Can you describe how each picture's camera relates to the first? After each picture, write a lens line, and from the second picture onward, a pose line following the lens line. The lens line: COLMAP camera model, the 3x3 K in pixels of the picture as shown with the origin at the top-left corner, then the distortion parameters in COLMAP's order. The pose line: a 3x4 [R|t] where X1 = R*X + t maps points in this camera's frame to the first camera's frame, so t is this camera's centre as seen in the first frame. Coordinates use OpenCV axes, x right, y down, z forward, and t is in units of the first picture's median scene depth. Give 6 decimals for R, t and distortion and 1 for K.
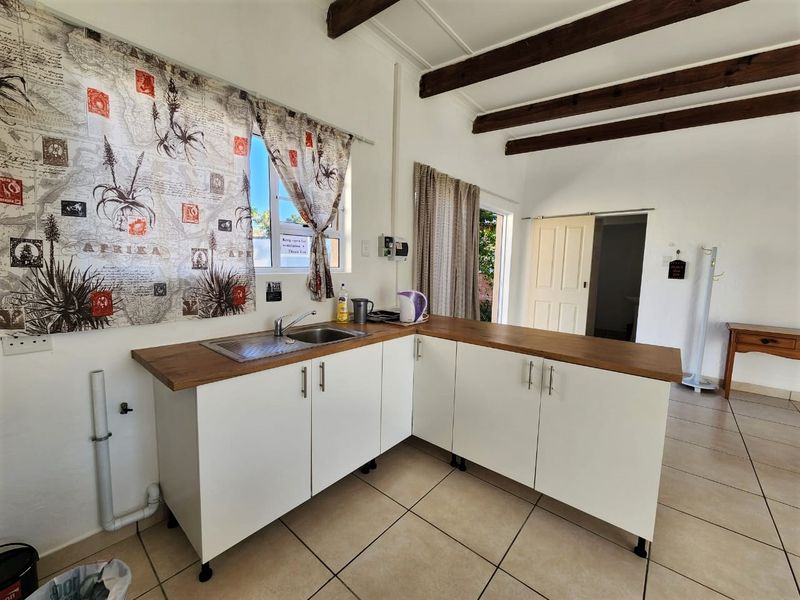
lens RADIAL K [[323.9, 0, 400.0], [0, 323.9, 300.0], [0, 0, 1]] dist [-0.000164, -0.000425]
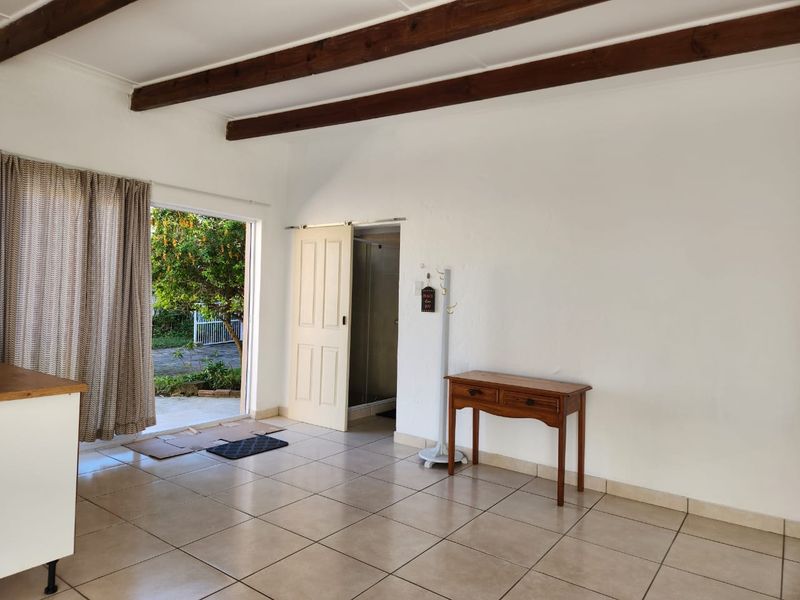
lens RADIAL K [[521.4, 0, 385.0], [0, 521.4, 301.1], [0, 0, 1]] dist [0.069909, -0.001584]
pose [[0.998177, 0.012502, 0.059049, 1.410420], [-0.006201, 0.994377, -0.105712, 0.075408], [-0.060038, 0.105153, 0.992642, -0.370318]]
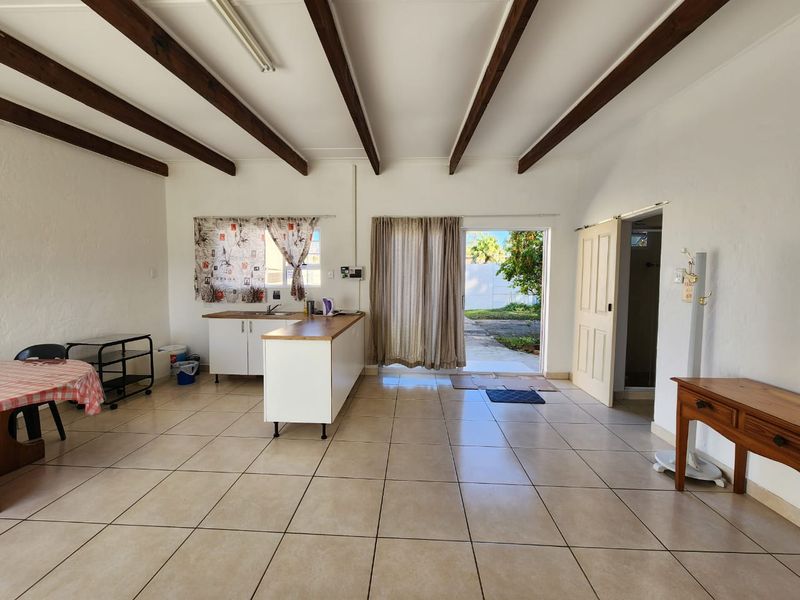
lens RADIAL K [[323.9, 0, 400.0], [0, 323.9, 300.0], [0, 0, 1]] dist [-0.000164, -0.000425]
pose [[0.619204, 0.034513, -0.784472, 2.074931], [-0.082771, 0.996337, -0.021500, -0.014311], [0.780856, 0.078244, 0.619792, 0.269559]]
